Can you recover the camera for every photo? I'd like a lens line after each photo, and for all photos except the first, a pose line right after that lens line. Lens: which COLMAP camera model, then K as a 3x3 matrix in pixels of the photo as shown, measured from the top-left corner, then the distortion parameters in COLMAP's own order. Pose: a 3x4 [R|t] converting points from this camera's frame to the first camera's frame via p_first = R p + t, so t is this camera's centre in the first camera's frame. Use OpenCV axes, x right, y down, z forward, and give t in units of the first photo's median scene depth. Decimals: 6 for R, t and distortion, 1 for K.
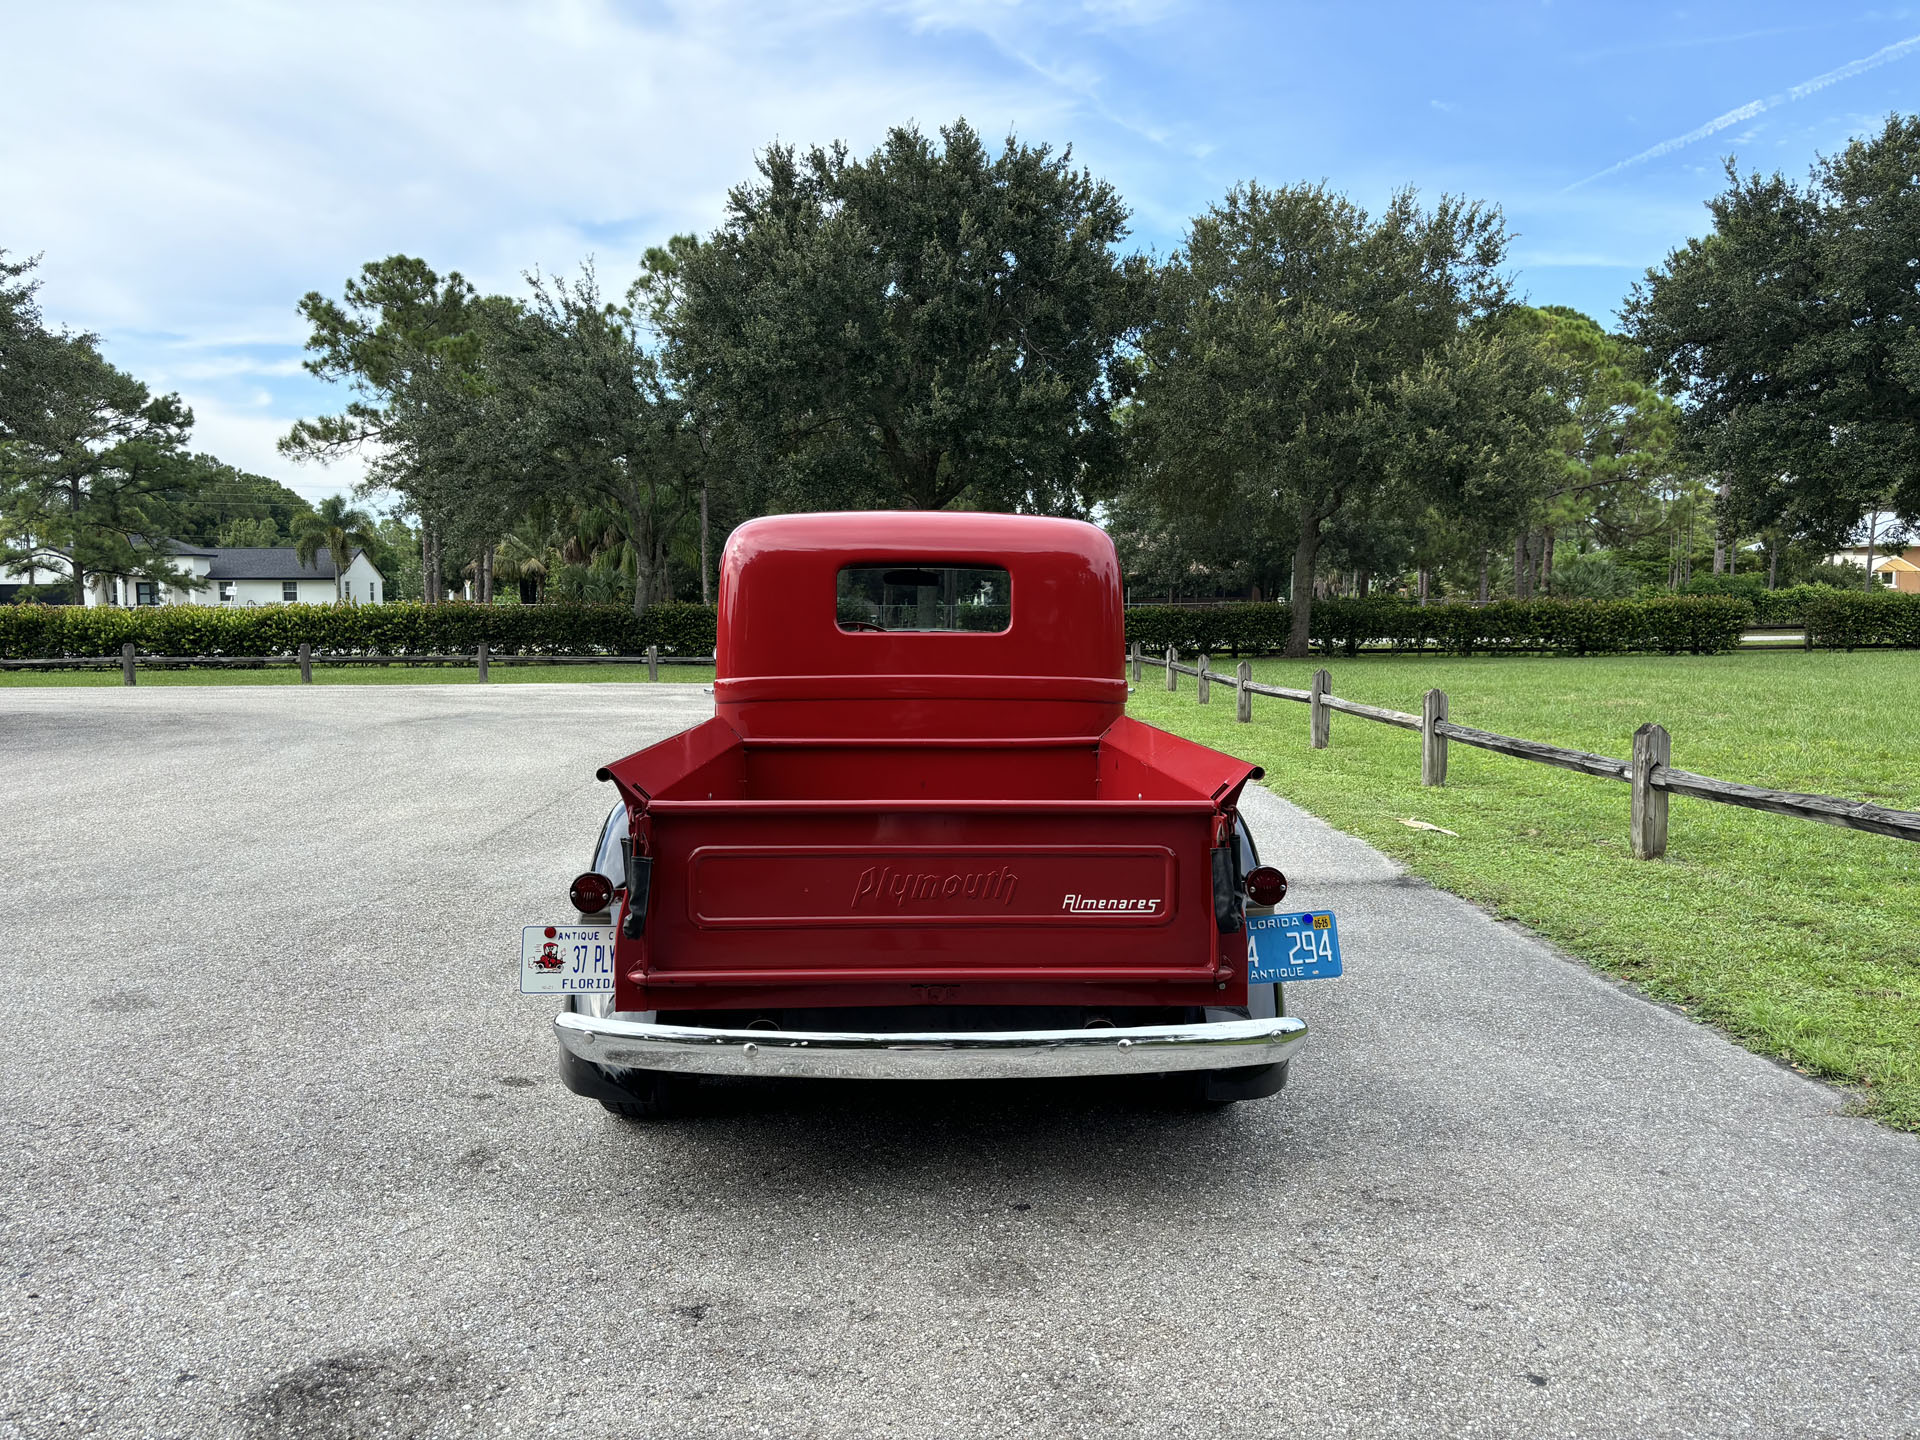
lens RADIAL K [[1470.8, 0, 968.5], [0, 1470.8, 698.6], [0, 0, 1]] dist [0.039226, -0.040726]
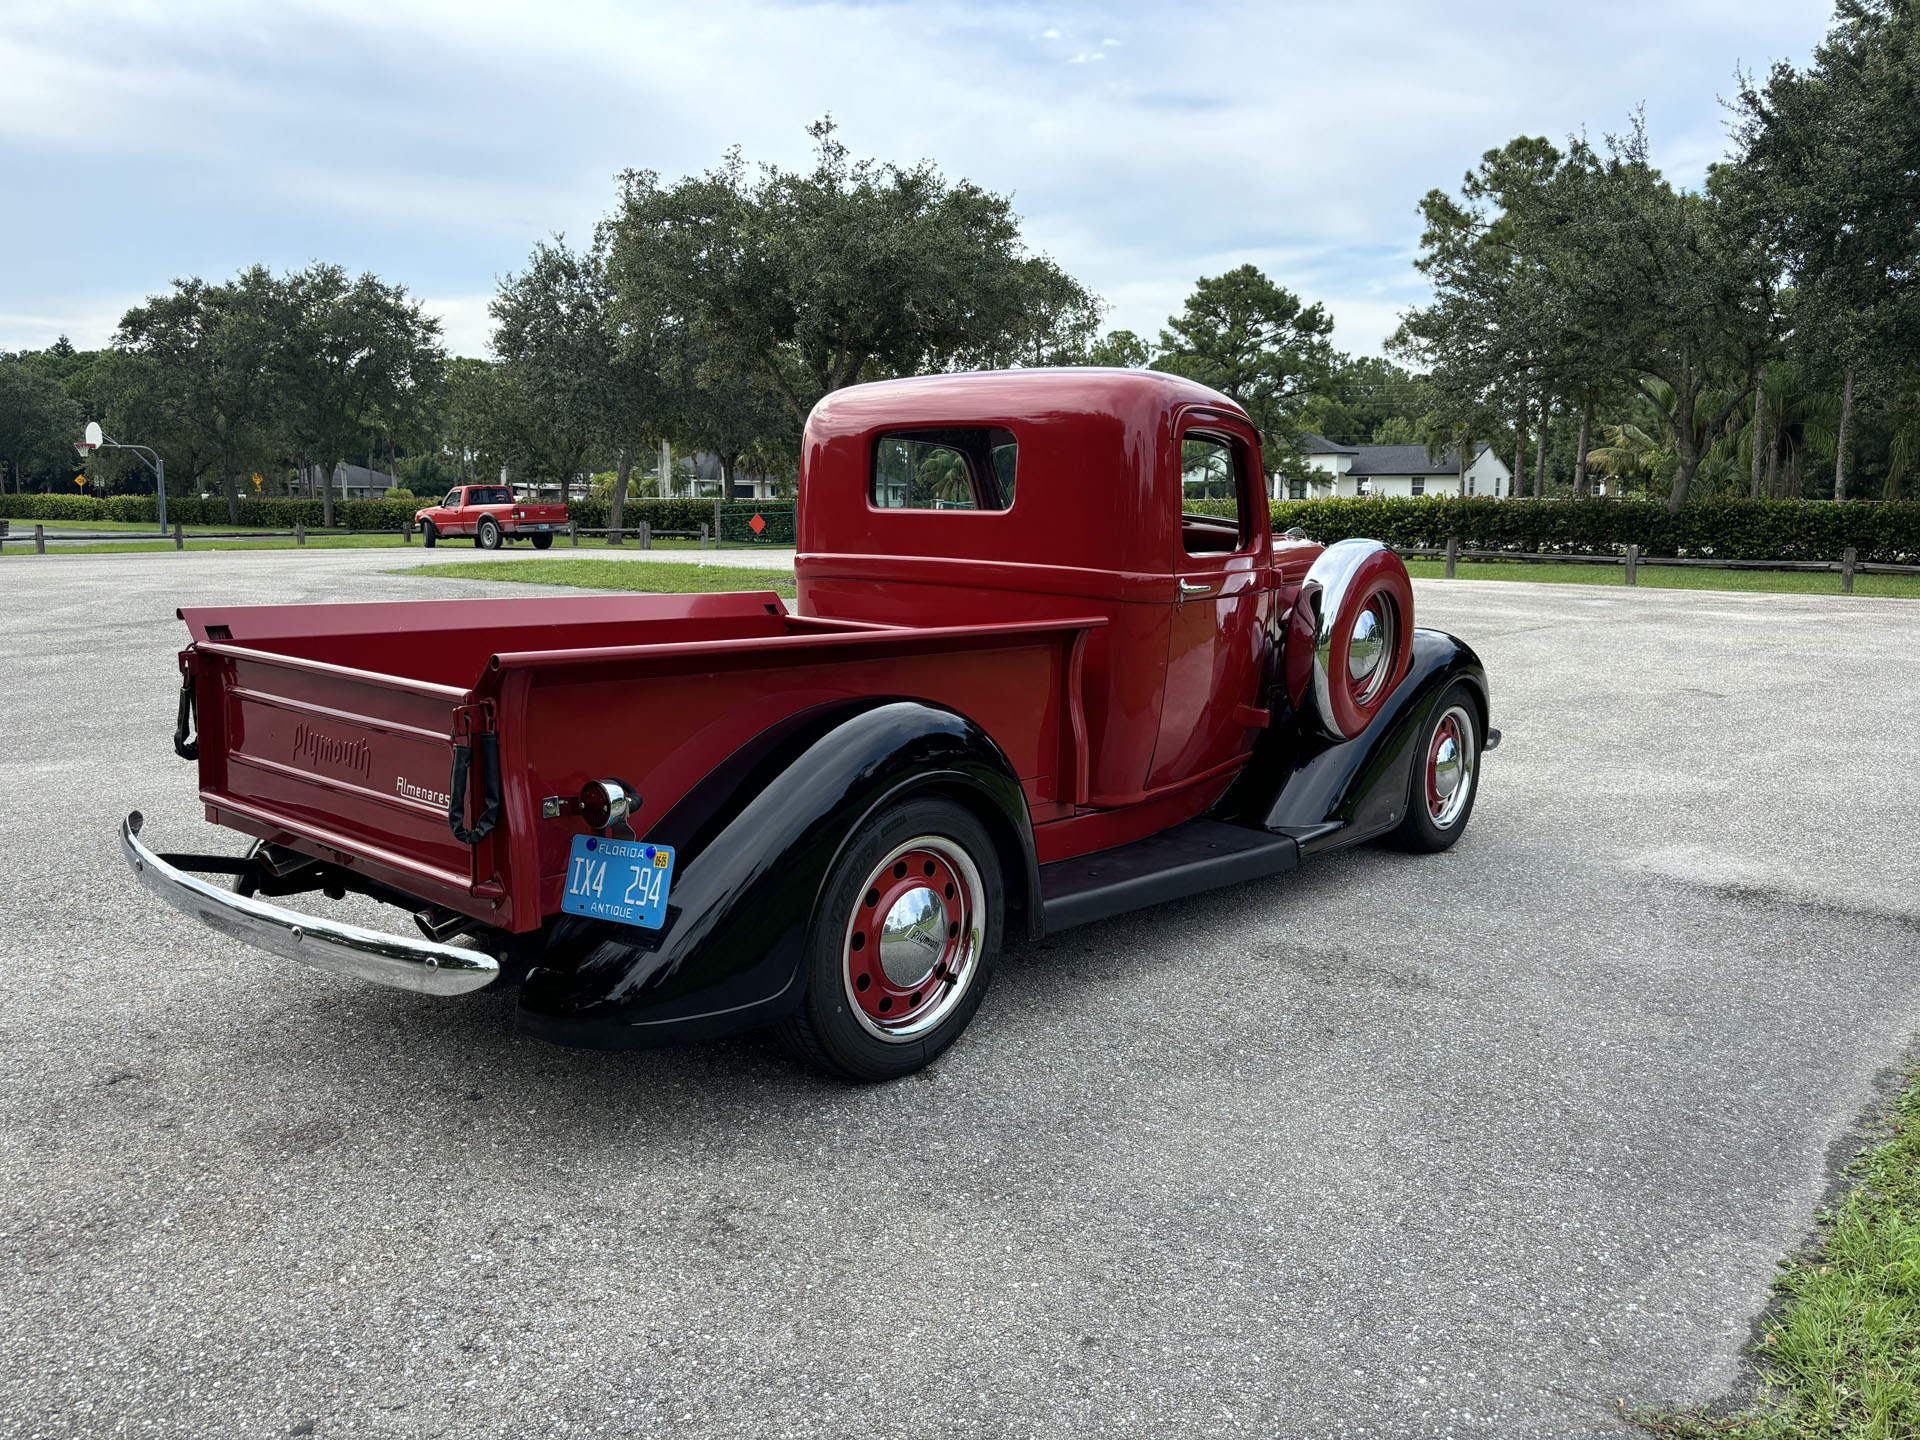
lens RADIAL K [[1470.8, 0, 968.5], [0, 1470.8, 698.6], [0, 0, 1]] dist [0.039226, -0.040726]
pose [[0.720509, 0.100950, -0.686058, 0.095814], [-0.053348, 0.994484, 0.090307, -0.002033], [0.691390, -0.028467, 0.721920, 0.056577]]
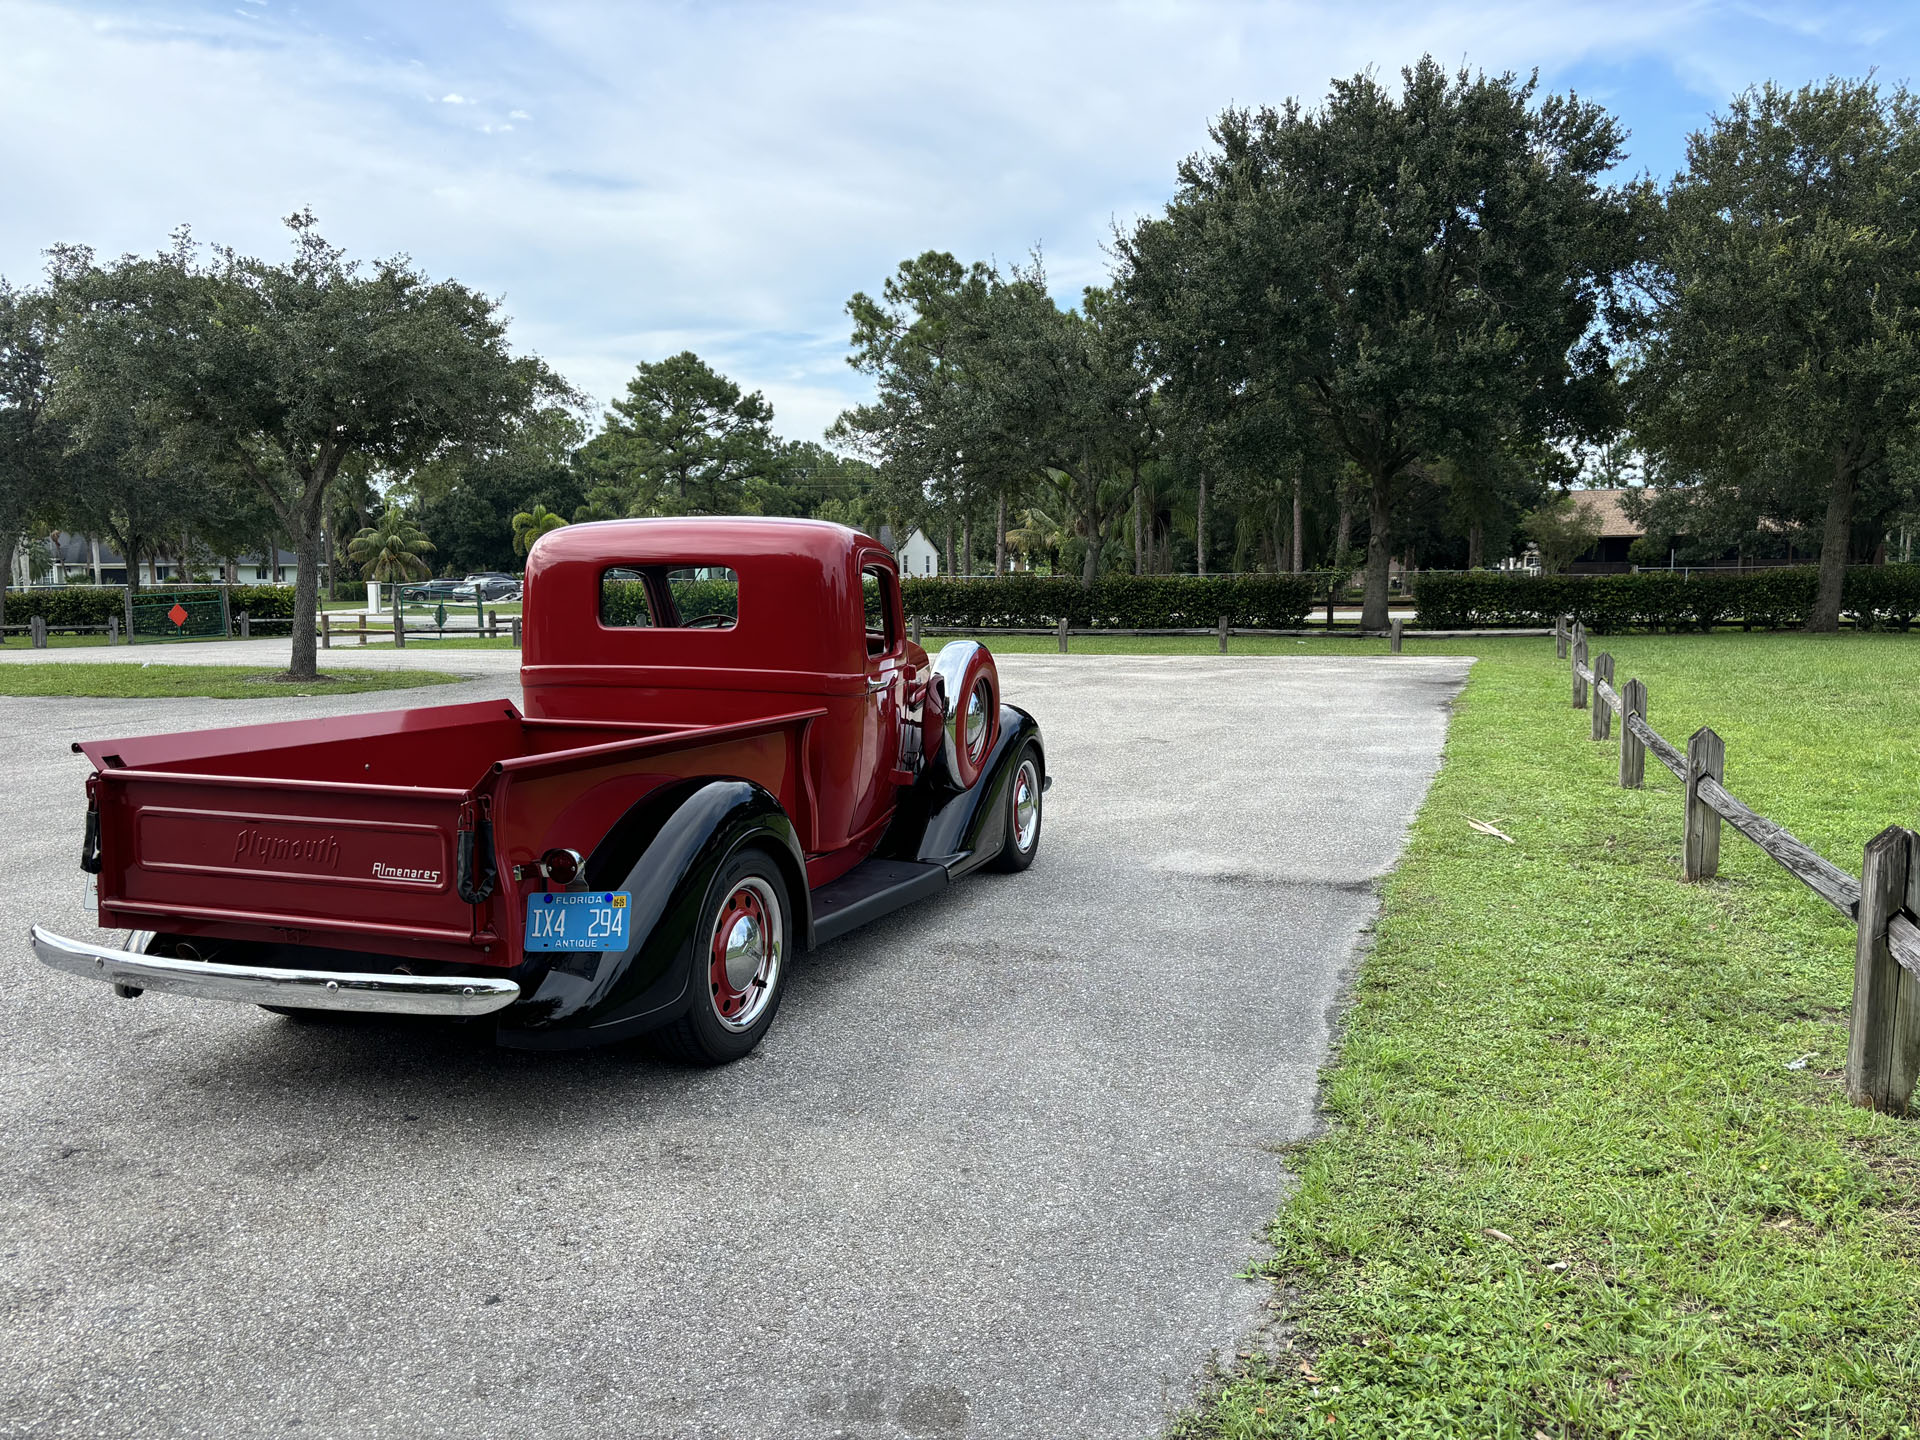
lens RADIAL K [[1465.9, 0, 976.6], [0, 1465.9, 715.4], [0, 0, 1]] dist [0.051779, -0.054665]
pose [[0.927088, 0.029851, -0.373653, 0.095967], [-0.016737, 0.999126, 0.038293, -0.004129], [0.374470, -0.029247, 0.926778, 0.006788]]
